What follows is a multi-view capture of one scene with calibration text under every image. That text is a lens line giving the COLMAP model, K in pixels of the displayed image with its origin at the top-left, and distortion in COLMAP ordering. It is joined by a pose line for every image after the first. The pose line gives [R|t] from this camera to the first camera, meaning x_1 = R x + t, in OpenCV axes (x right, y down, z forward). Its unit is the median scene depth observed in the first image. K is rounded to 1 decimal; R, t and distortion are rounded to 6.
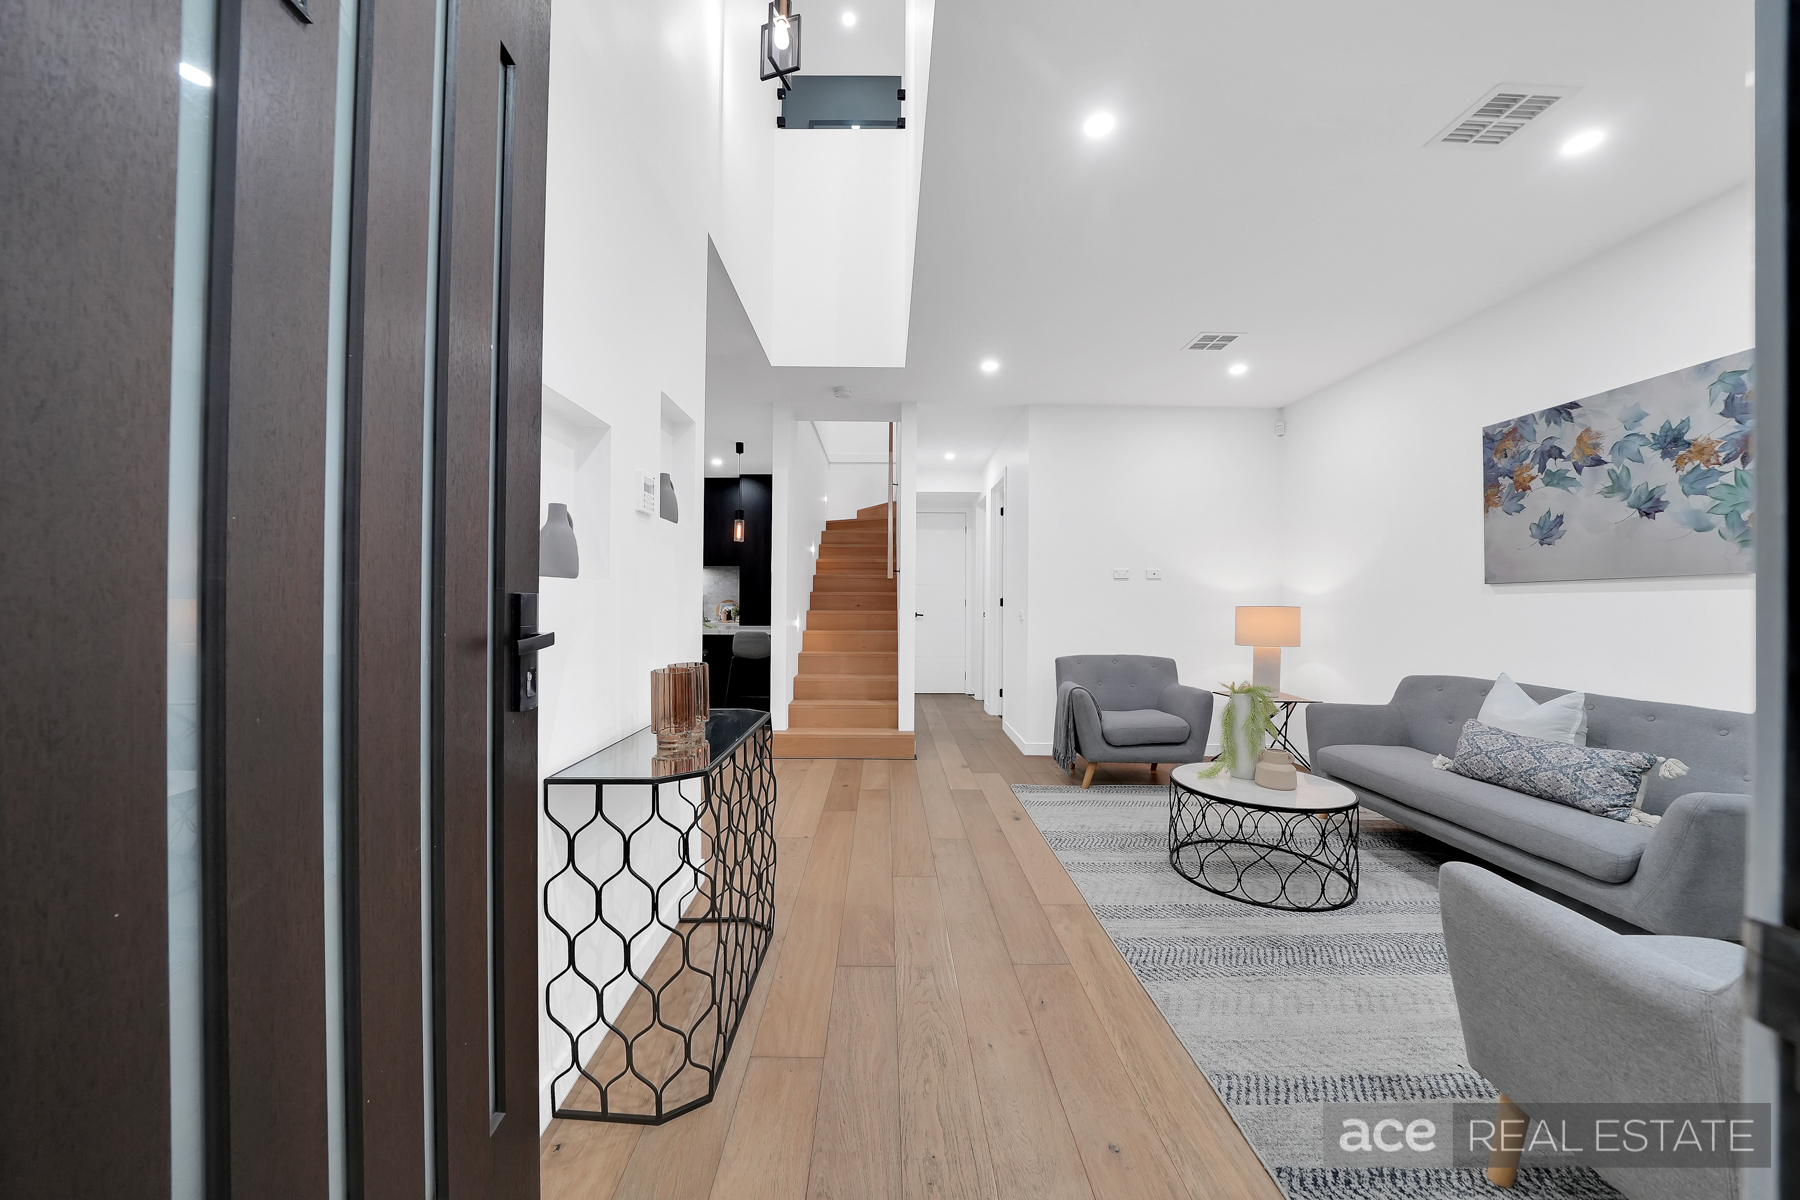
lens RADIAL K [[648.3, 0, 897.0], [0, 648.3, 600.4], [0, 0, 1]] dist [0.001204, 0.000014]
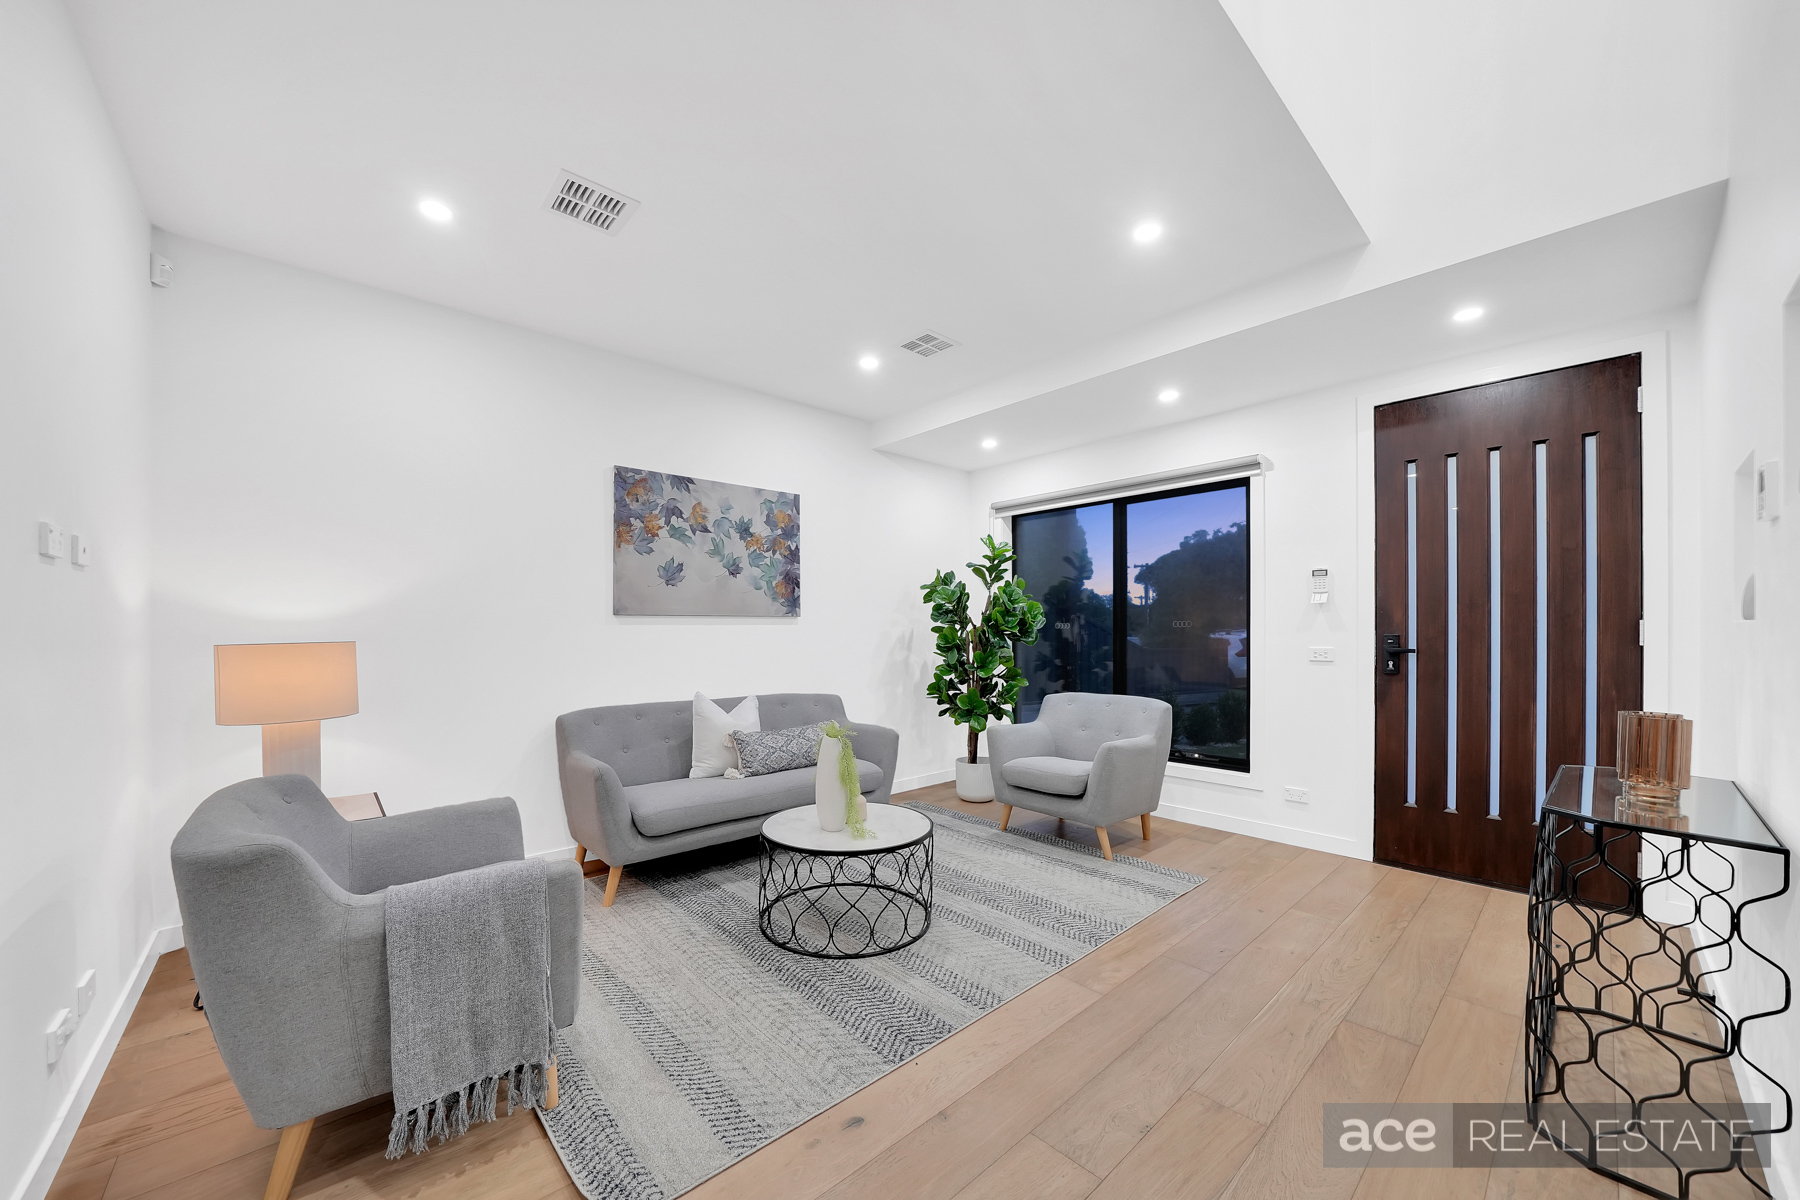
lens RADIAL K [[648.3, 0, 901.8], [0, 648.3, 627.7], [0, 0, 1]] dist [0.001204, 0.000014]
pose [[-0.662937, -0.005502, 0.748655, -0.208526], [-0.006921, 0.999975, 0.001220, -0.011558], [-0.748643, -0.004373, -0.662959, 1.547663]]
